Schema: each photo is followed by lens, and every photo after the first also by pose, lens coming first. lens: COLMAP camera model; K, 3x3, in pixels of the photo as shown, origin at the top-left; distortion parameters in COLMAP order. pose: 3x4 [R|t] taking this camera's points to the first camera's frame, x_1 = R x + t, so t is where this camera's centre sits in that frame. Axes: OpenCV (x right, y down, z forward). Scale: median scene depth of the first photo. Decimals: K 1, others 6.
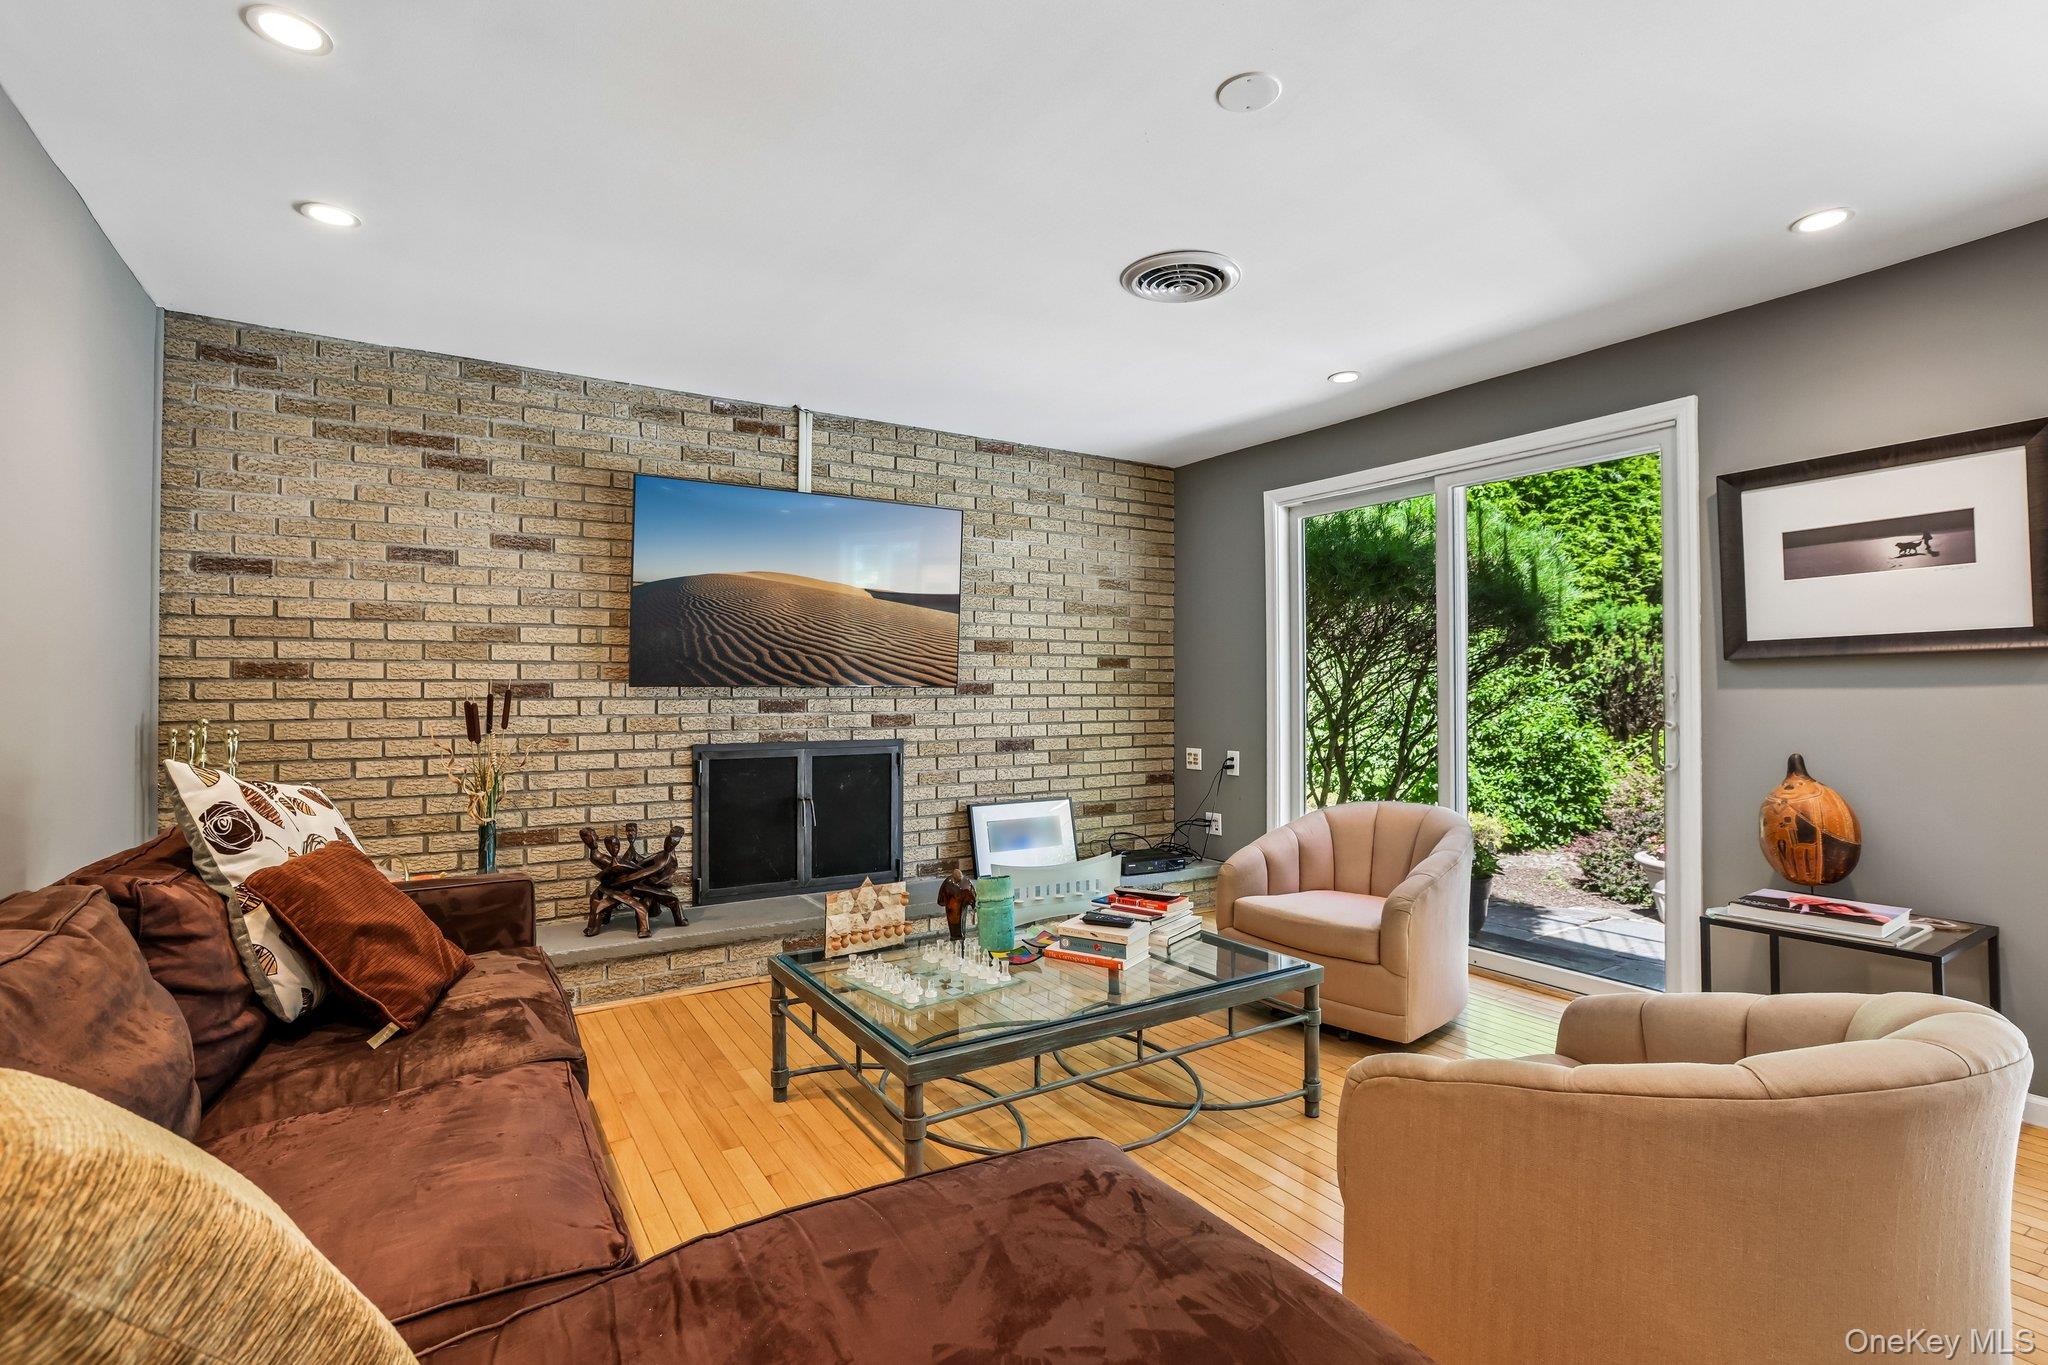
lens RADIAL K [[950.8, 0, 1024.0], [0, 950.8, 682.5], [0, 0, 1]] dist [-0.041621, 0.024827]
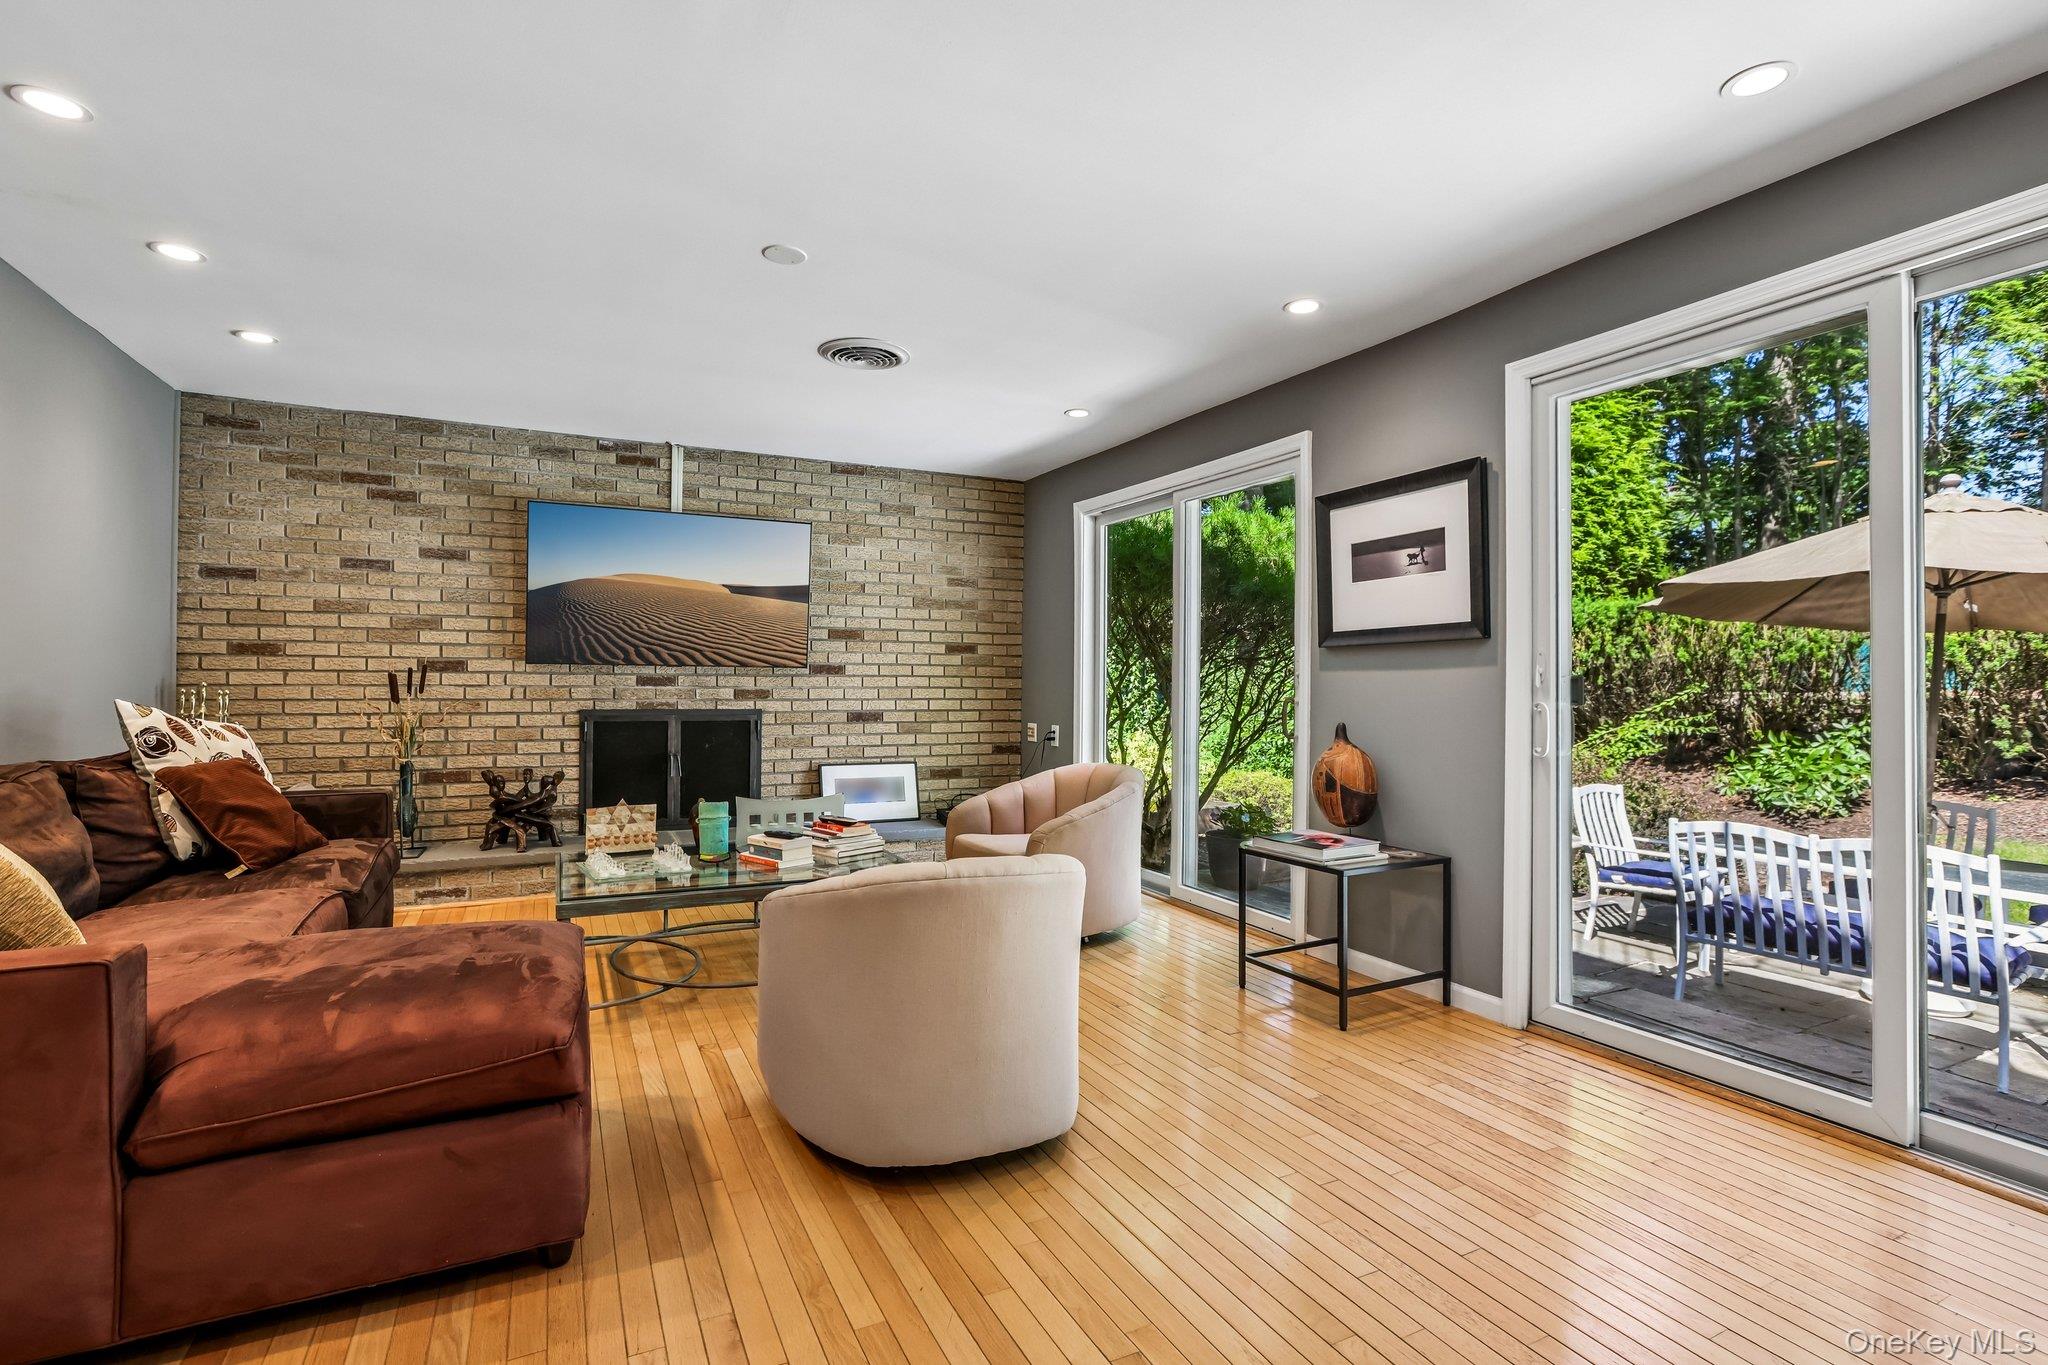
lens RADIAL K [[950.8, 0, 1024.0], [0, 950.8, 682.5], [0, 0, 1]] dist [-0.041621, 0.024827]
pose [[0.994818, 0.010336, -0.101150, 0.400441], [-0.009338, 0.999903, 0.010334, 0.010498], [0.101247, -0.009335, 0.994818, -0.224720]]
